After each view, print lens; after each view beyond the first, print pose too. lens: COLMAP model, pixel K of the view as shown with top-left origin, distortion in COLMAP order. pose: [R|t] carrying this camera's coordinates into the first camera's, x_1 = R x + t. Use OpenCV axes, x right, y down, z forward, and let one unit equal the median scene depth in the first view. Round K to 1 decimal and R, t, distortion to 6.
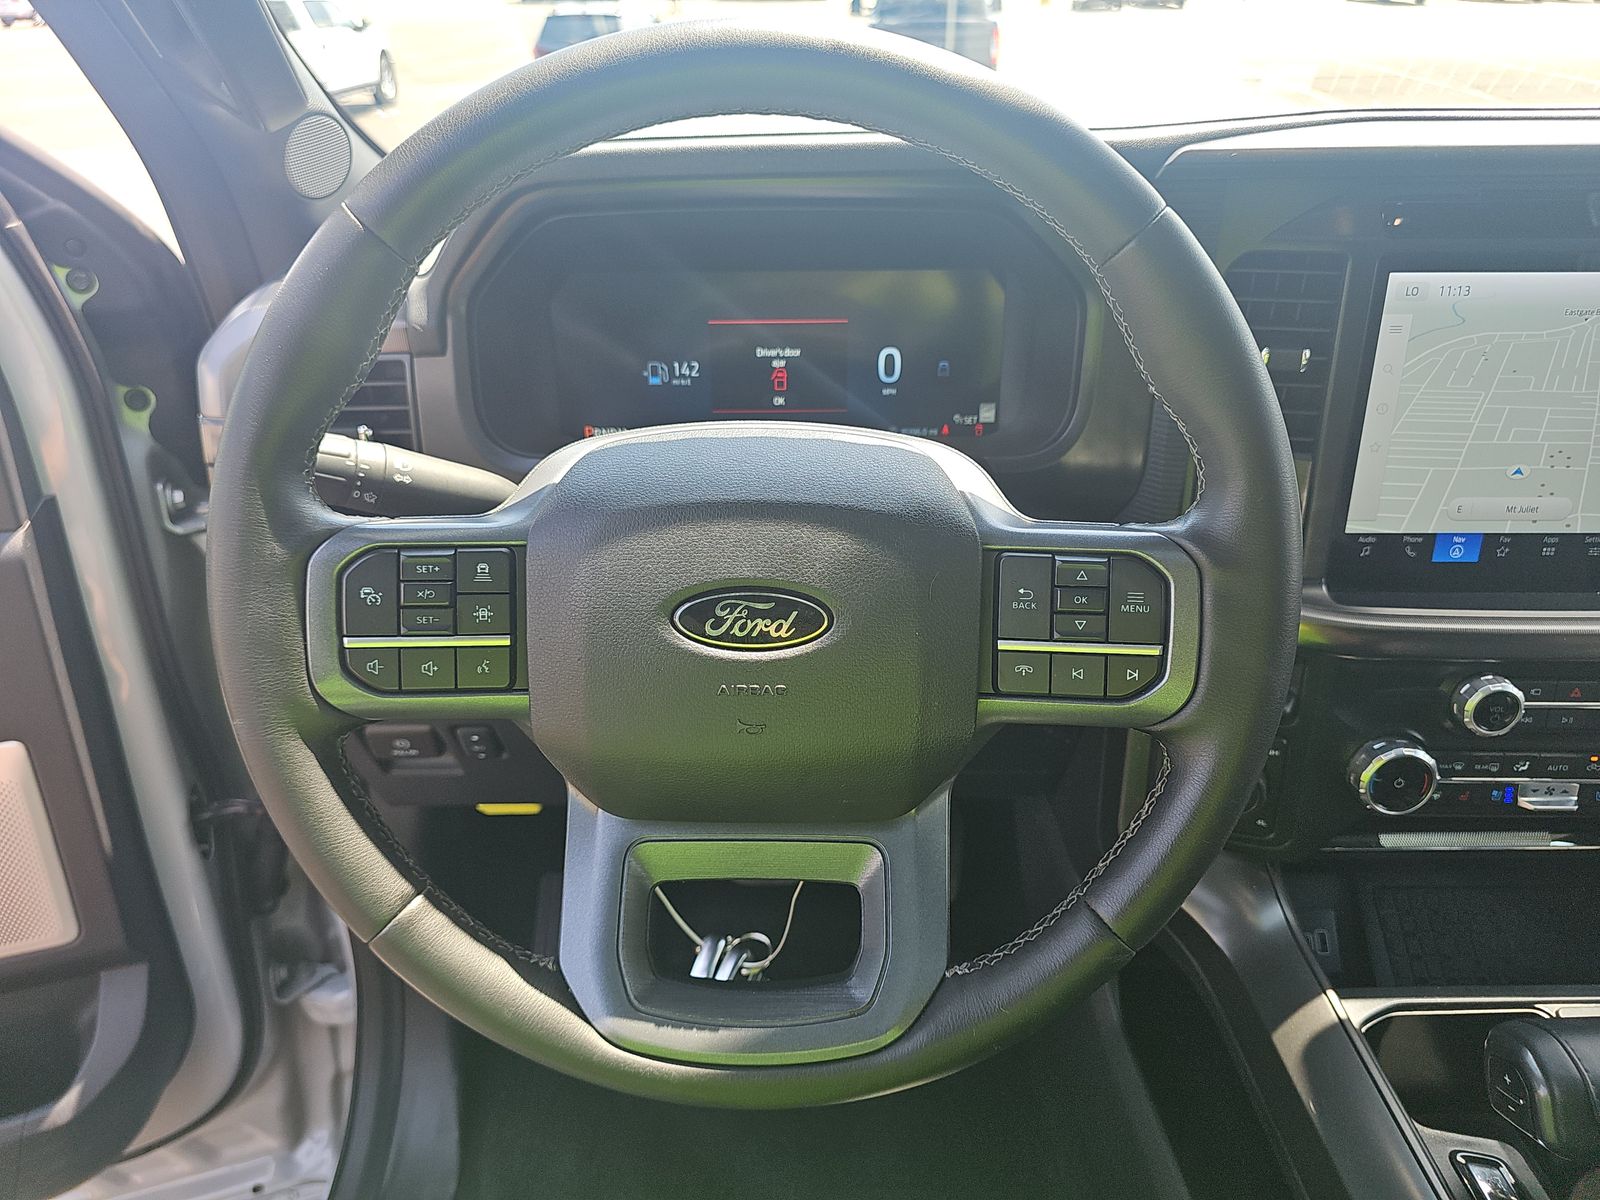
lens RADIAL K [[1013.2, 0, 806.3], [0, 1013.2, 595.7], [0, 0, 1]] dist [0.046486, -0.041480]
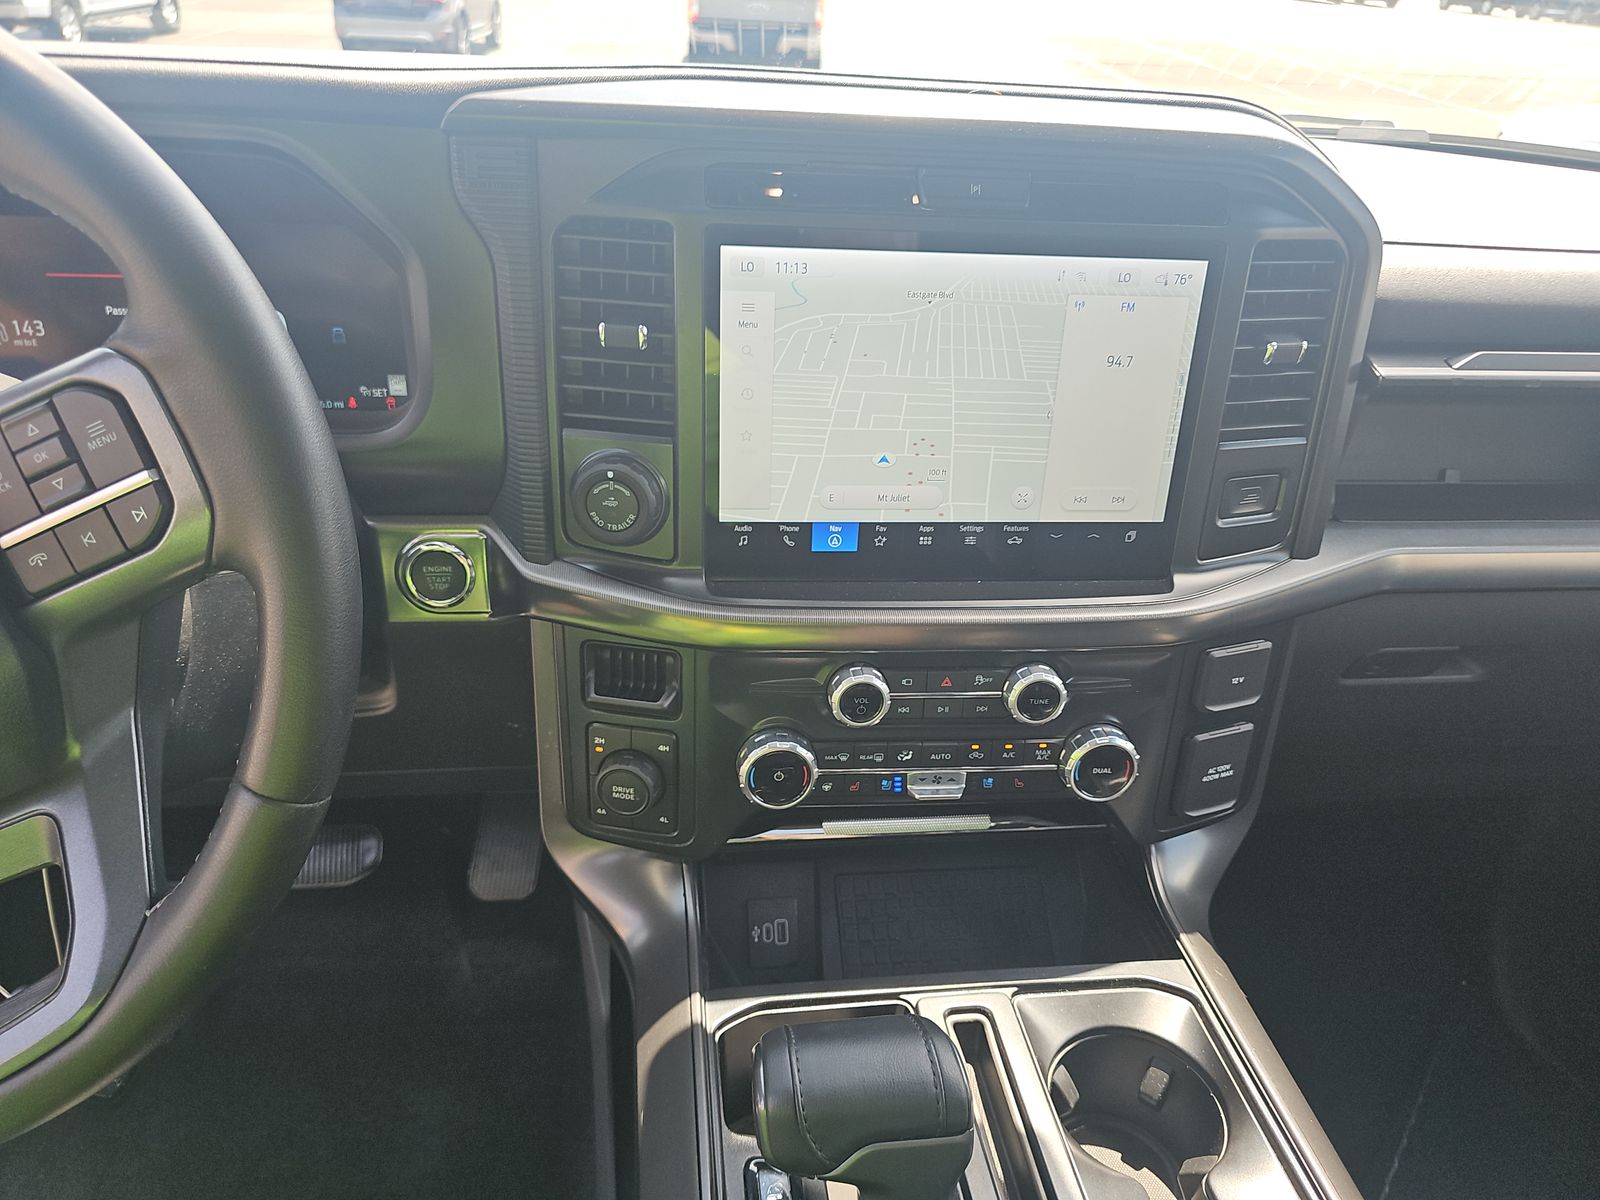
lens RADIAL K [[1013.2, 0, 789.5], [0, 1013.2, 606.8], [0, 0, 1]] dist [0.046486, -0.041480]
pose [[0.992701, -0.009355, 0.120235, 0.475543], [0.004155, 0.999048, 0.043421, -0.022201], [-0.120526, -0.042604, 0.991795, 0.044348]]
